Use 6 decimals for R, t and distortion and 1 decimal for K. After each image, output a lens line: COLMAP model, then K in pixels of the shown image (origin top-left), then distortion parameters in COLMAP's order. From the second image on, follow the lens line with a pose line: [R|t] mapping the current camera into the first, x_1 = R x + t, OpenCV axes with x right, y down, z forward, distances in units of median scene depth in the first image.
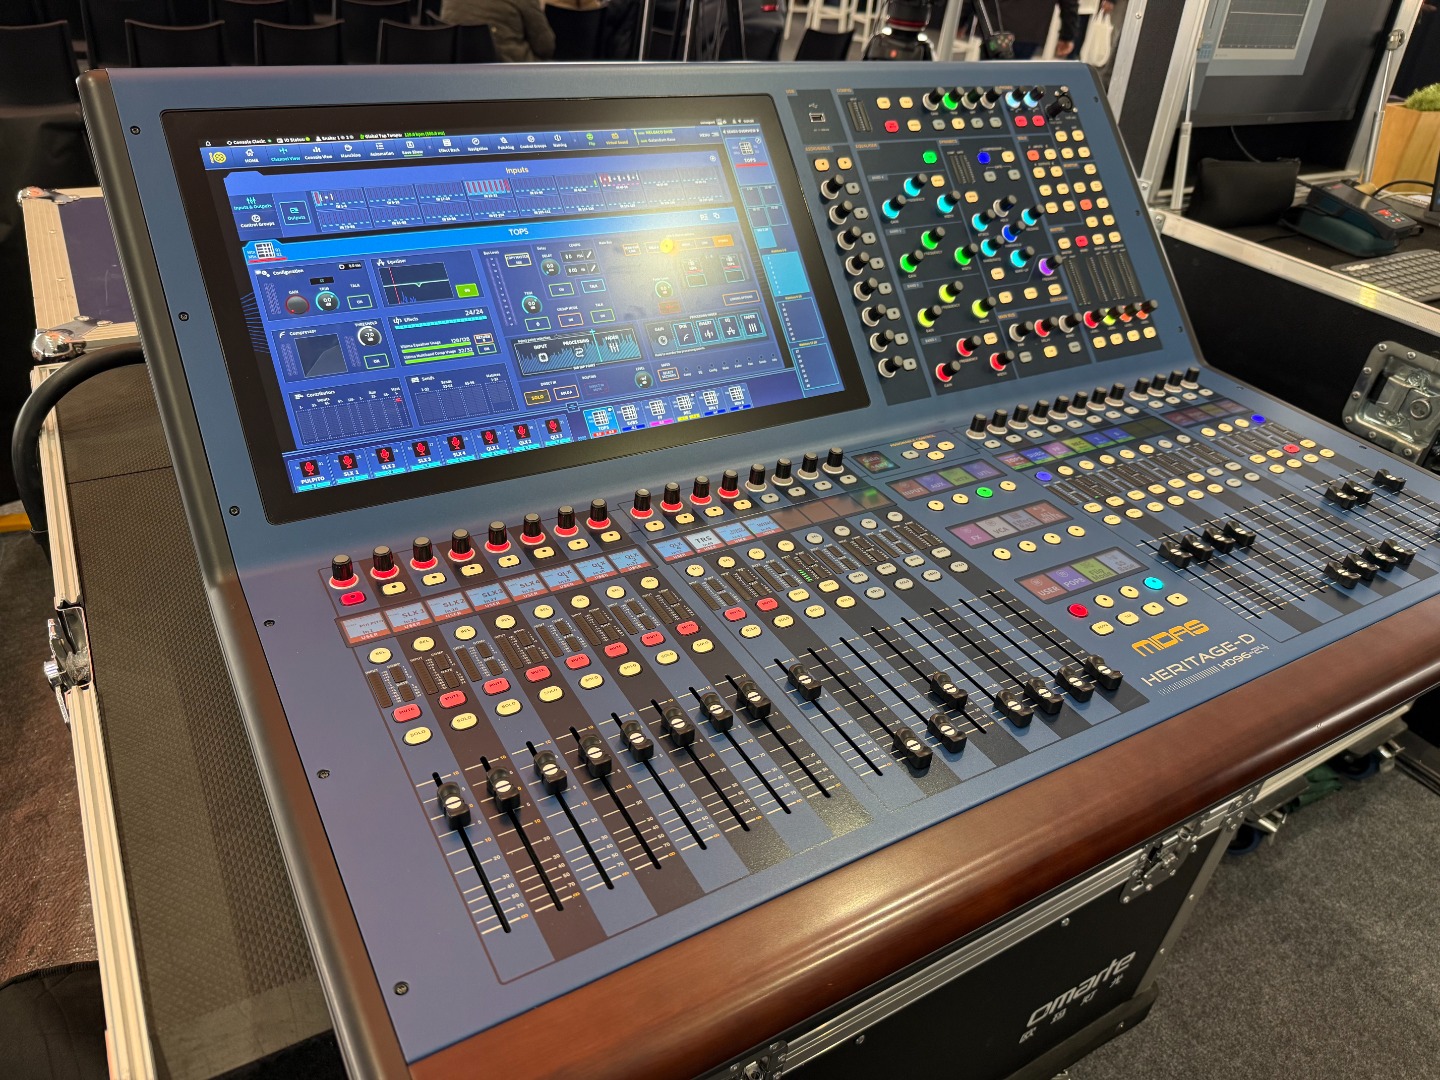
lens RADIAL K [[1010.1, 0, 720.0], [0, 1010.1, 540.0], [0, 0, 1]] dist [0.162673, -0.352041]
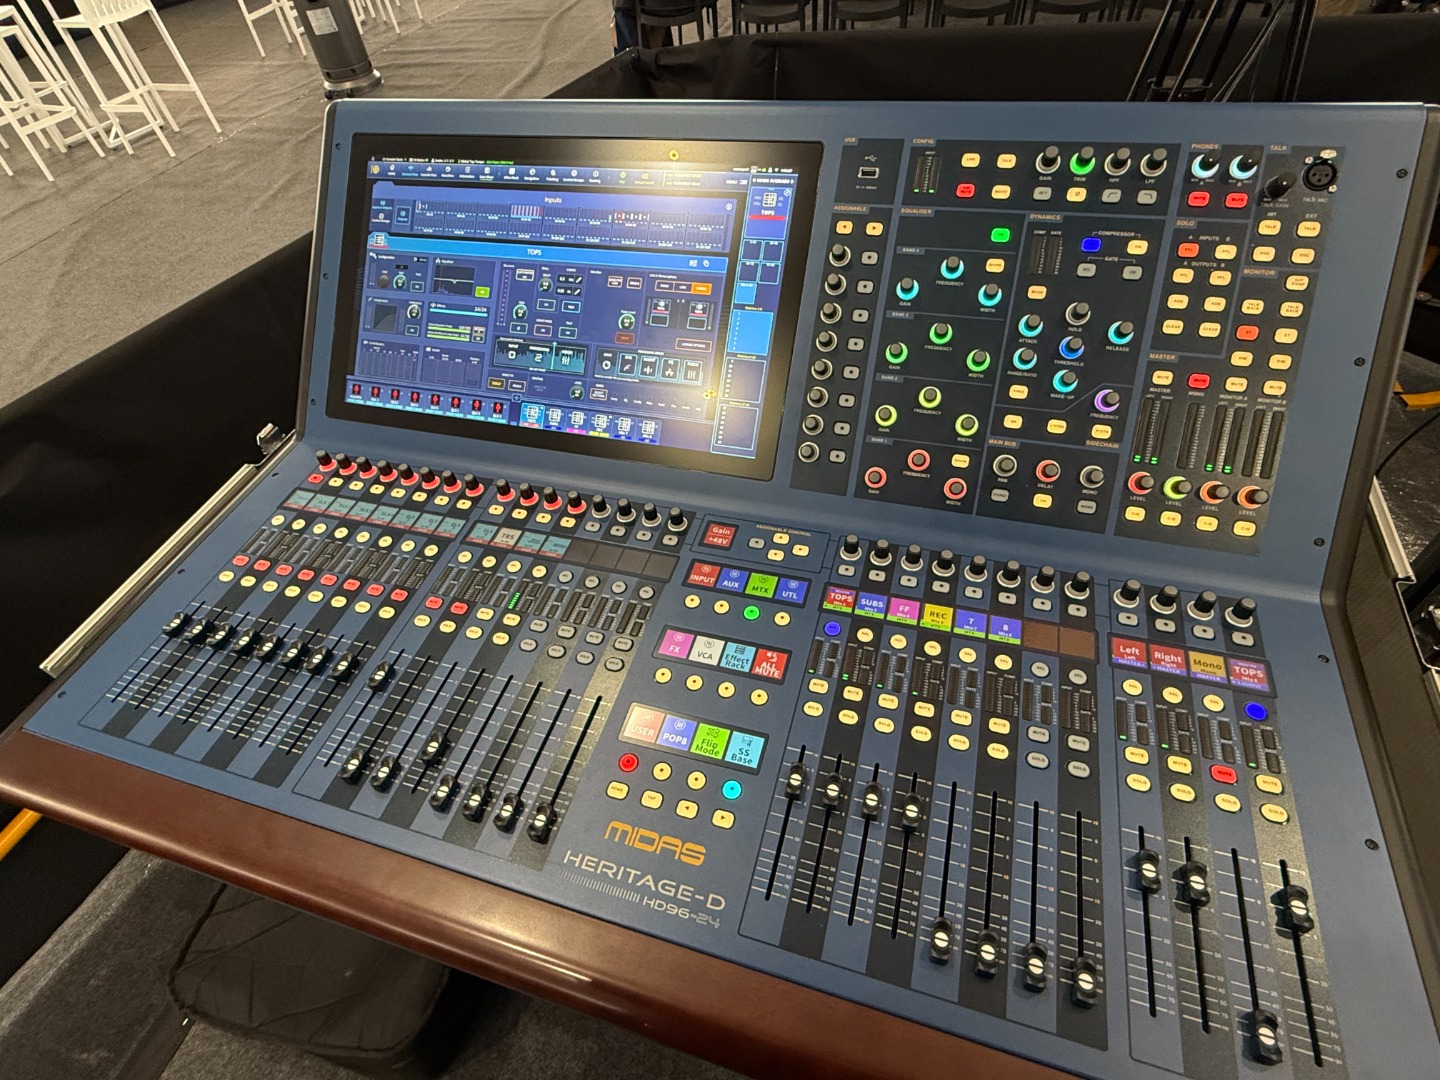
lens RADIAL K [[741.2, 0, 712.9], [0, 741.2, 539.8], [0, 0, 1]] dist [0.005969, -0.000282]
pose [[0.656327, 0.451874, -0.604189, 0.674784], [-0.284982, 0.889960, 0.356029, -0.377649], [0.698584, -0.061489, 0.712881, 0.480403]]
